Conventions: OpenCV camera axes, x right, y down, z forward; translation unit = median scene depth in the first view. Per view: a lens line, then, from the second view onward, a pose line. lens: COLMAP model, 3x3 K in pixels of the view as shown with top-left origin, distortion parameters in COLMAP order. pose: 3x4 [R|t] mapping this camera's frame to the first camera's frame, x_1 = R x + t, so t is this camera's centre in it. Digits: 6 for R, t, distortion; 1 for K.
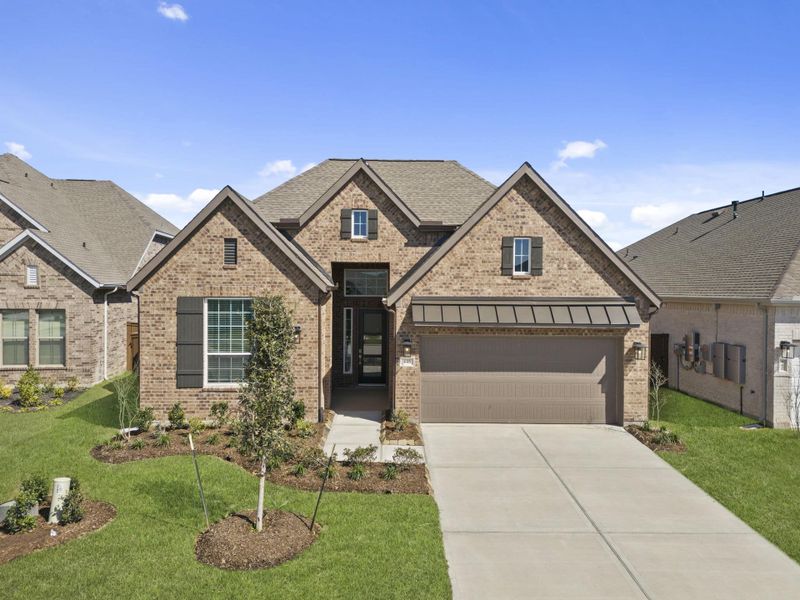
lens RADIAL K [[594.8, 0, 400.0], [0, 594.8, 300.0], [0, 0, 1]] dist [0.032279, -0.003123]
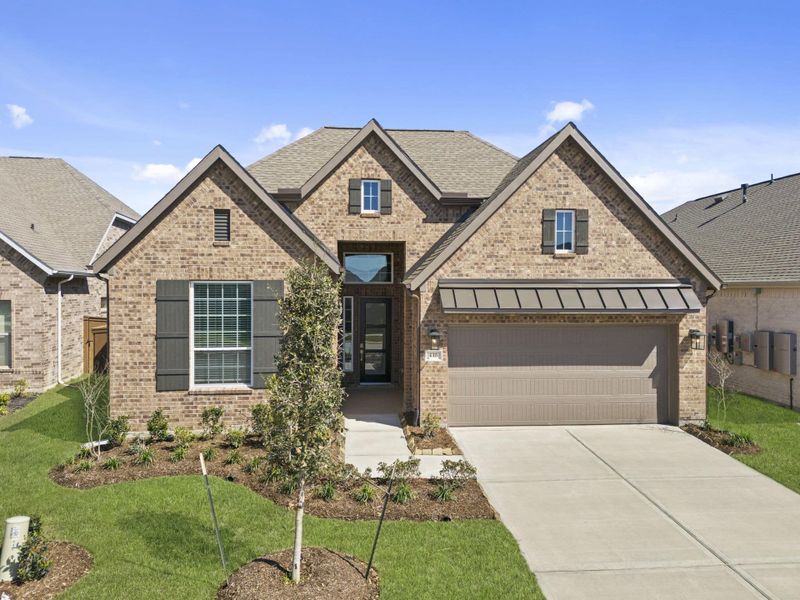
lens RADIAL K [[594.8, 0, 400.0], [0, 594.8, 300.0], [0, 0, 1]] dist [0.032279, -0.003123]
pose [[0.997302, -0.006920, 0.073085, -0.098077], [0.006764, 0.999974, 0.002379, 0.021906], [-0.073100, -0.001879, 0.997323, 0.154265]]
